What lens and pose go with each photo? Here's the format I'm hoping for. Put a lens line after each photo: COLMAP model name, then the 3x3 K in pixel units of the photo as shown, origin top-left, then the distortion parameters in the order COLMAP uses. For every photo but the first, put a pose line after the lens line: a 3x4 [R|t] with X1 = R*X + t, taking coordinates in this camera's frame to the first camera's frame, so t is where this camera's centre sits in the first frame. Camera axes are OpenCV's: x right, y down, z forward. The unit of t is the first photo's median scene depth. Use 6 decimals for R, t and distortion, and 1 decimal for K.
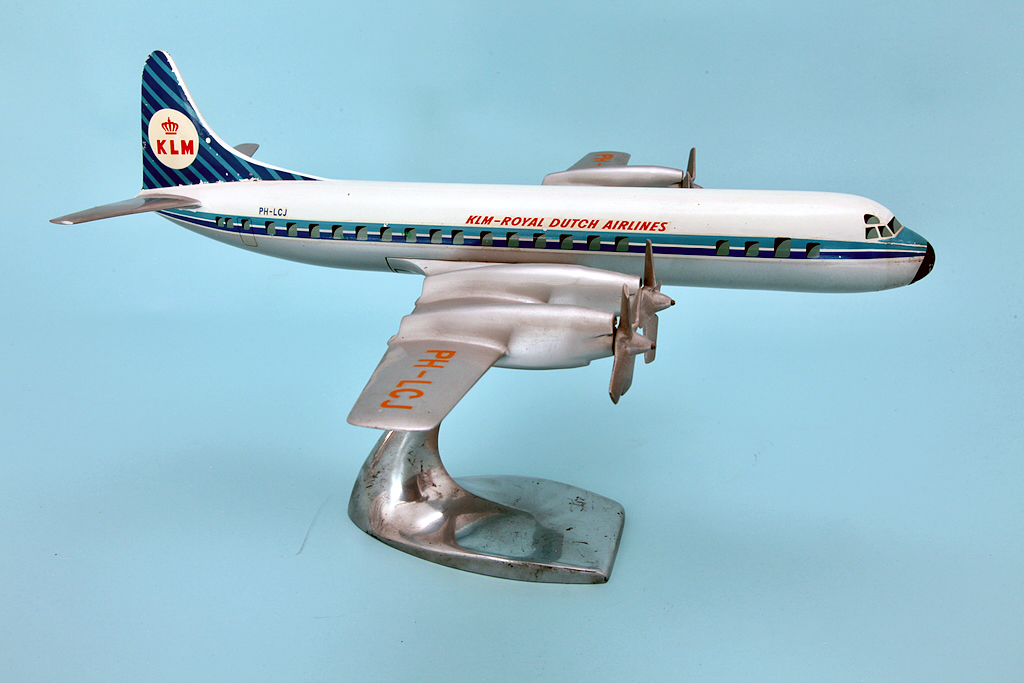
lens RADIAL K [[872.2, 0, 512.0], [0, 872.2, 341.5], [0, 0, 1]] dist [-0.008364, 0.001906]
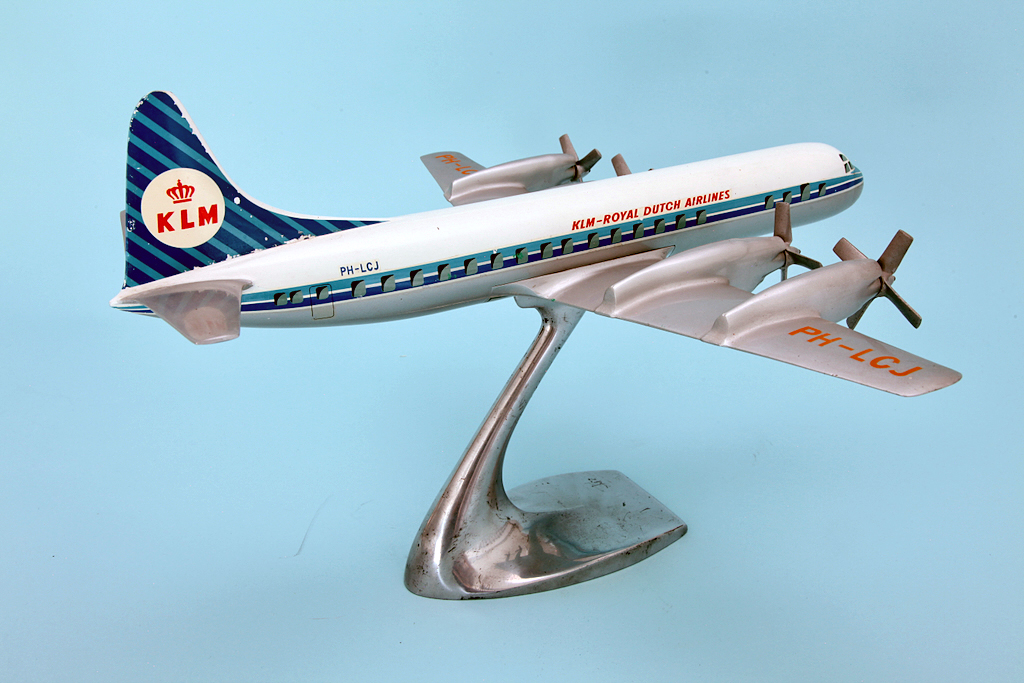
lens RADIAL K [[872.2, 0, 512.0], [0, 872.2, 341.5], [0, 0, 1]] dist [-0.008364, 0.001906]
pose [[0.741797, -0.279167, 0.609757, -0.670844], [0.280569, 0.955029, 0.095920, -0.118165], [-0.609113, 0.099926, 0.786763, 0.261962]]
